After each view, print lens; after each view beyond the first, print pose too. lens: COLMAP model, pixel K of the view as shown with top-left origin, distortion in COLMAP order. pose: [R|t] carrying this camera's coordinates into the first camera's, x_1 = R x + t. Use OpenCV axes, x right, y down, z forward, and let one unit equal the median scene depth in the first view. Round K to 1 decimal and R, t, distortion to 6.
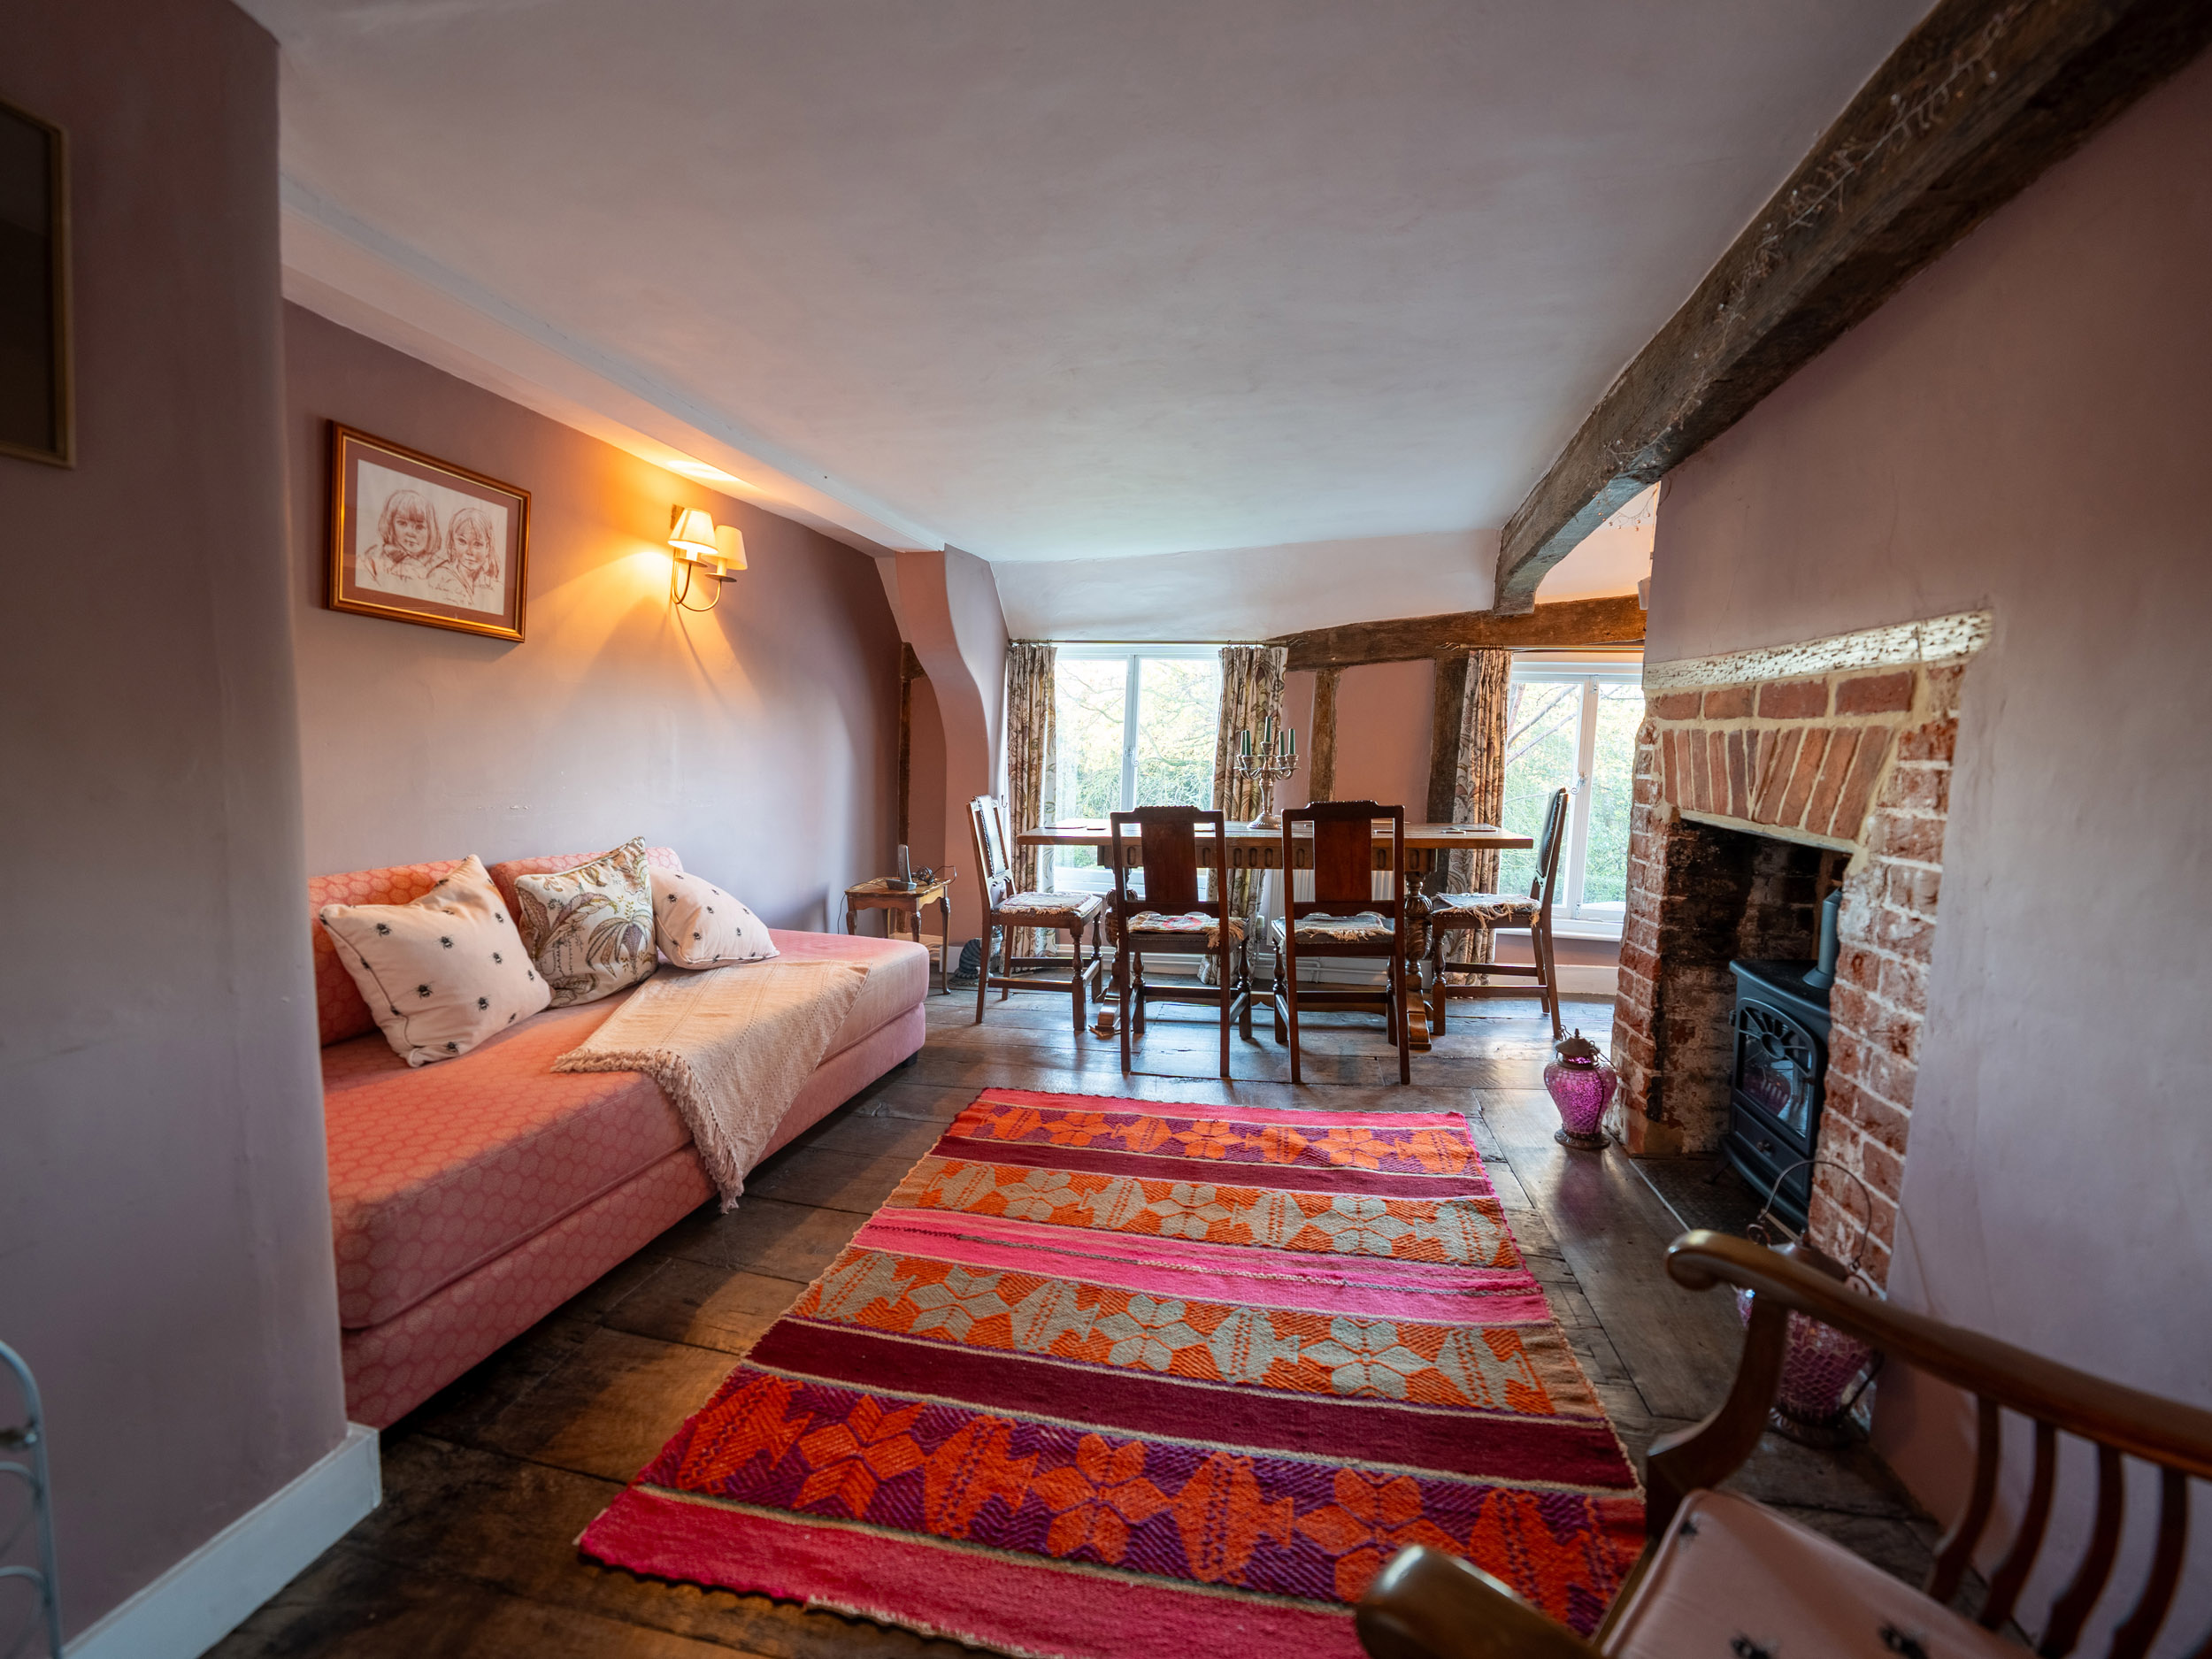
lens RADIAL K [[875.2, 0, 1104.1], [0, 875.2, 817.2], [0, 0, 1]] dist [-0.026173, 0.005607]
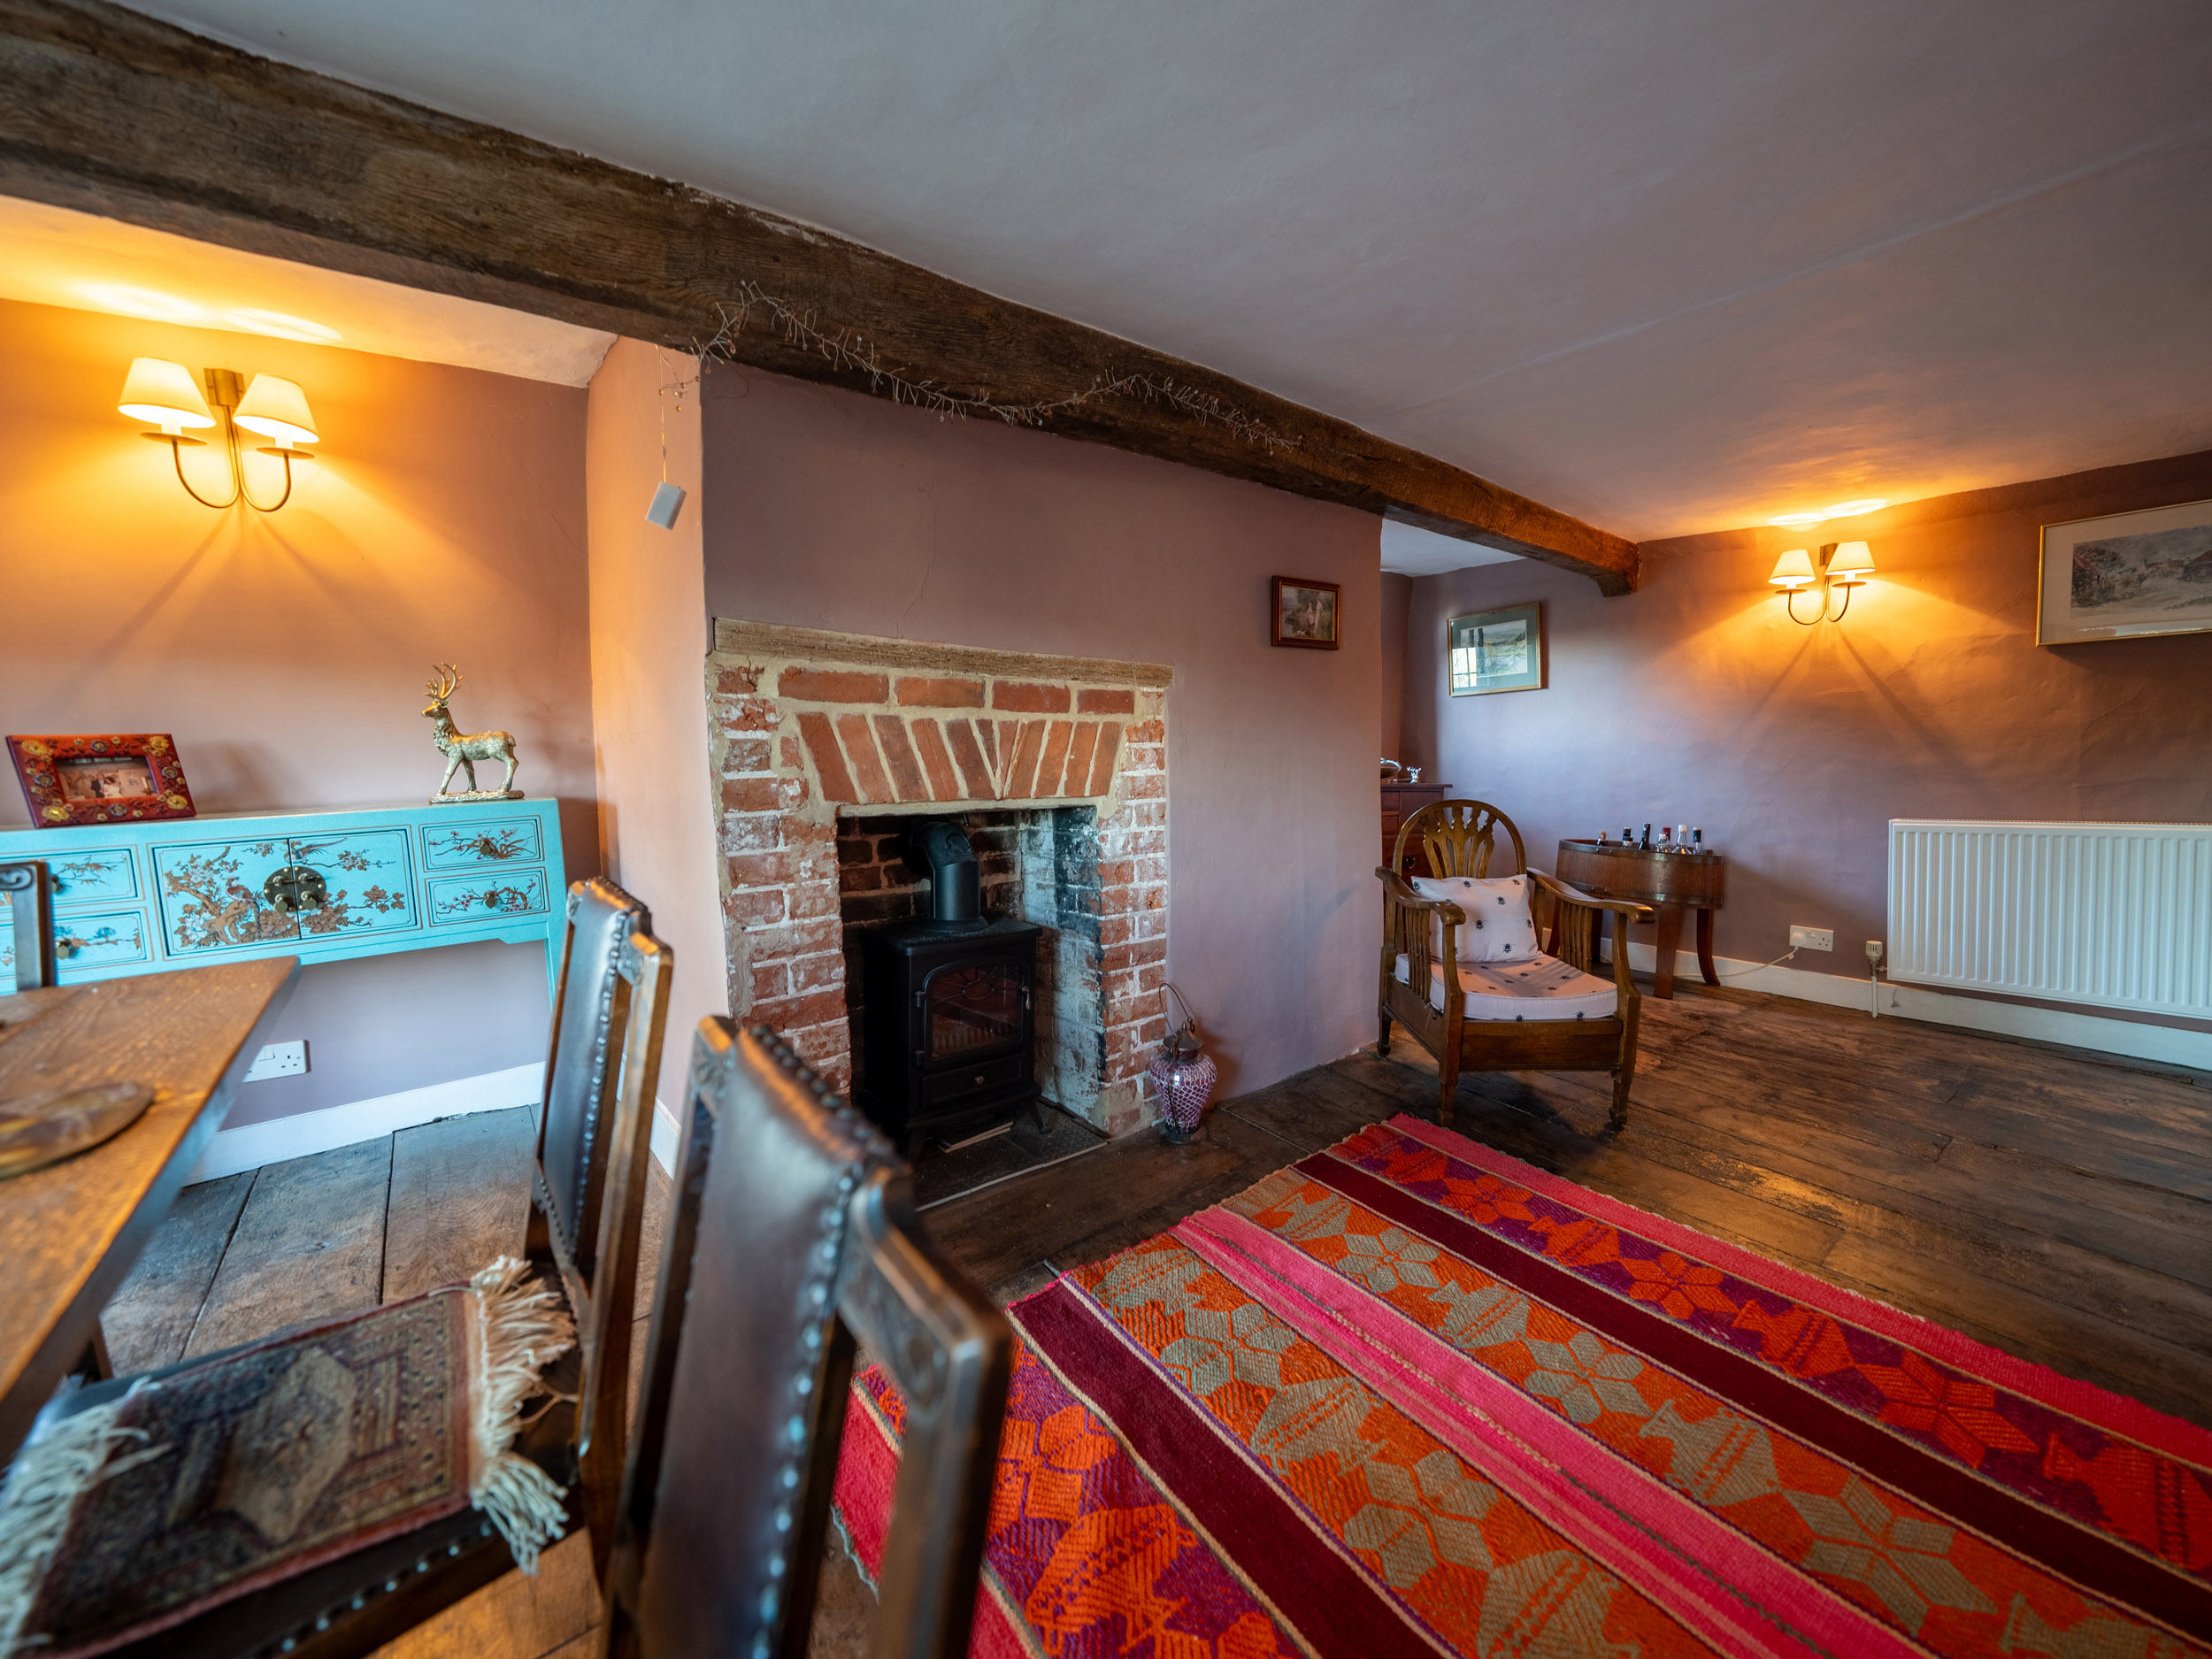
lens RADIAL K [[875.2, 0, 1104.1], [0, 875.2, 817.2], [0, 0, 1]] dist [-0.026173, 0.005607]
pose [[-0.772151, -0.039705, 0.634197, -0.048320], [0.062290, 0.988510, 0.137727, -0.059218], [-0.632378, 0.145850, -0.760806, 0.862824]]
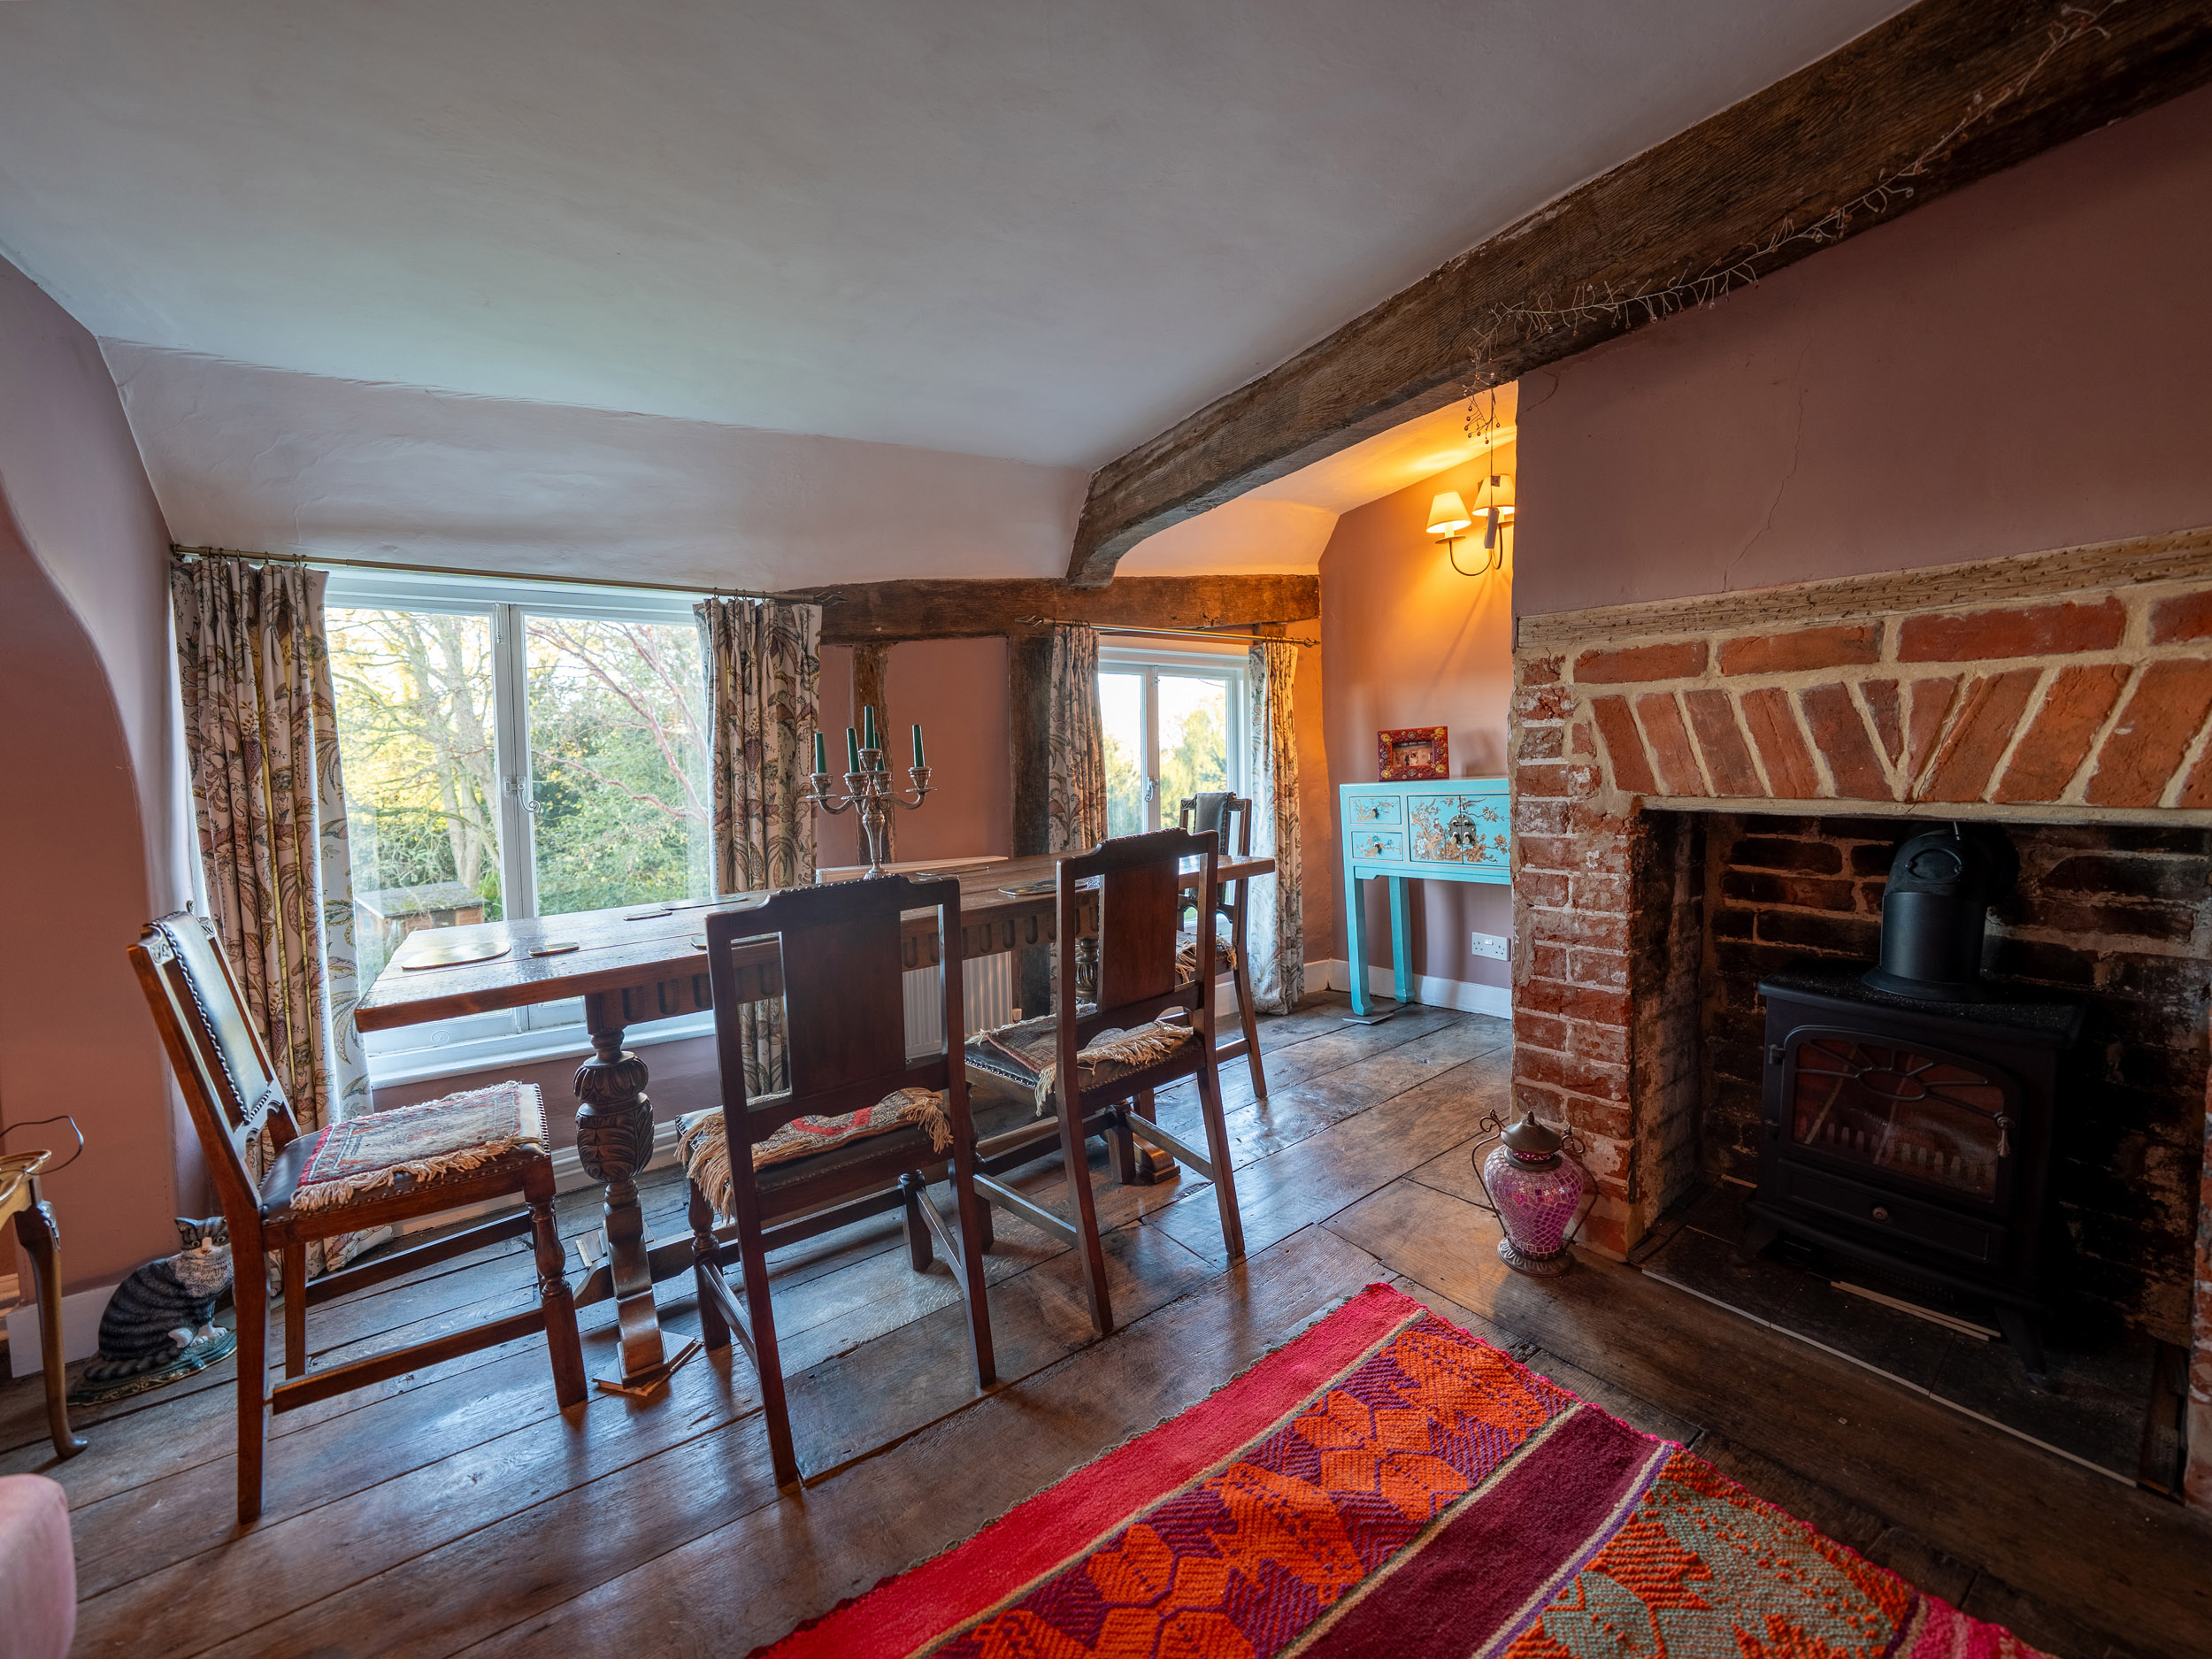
lens RADIAL K [[875.2, 0, 1104.1], [0, 875.2, 817.2], [0, 0, 1]] dist [-0.026173, 0.005607]
pose [[0.692455, -0.082989, 0.716672, -0.126784], [0.105323, 0.994348, 0.013379, -0.030935], [-0.713731, 0.066218, 0.697282, 0.467073]]
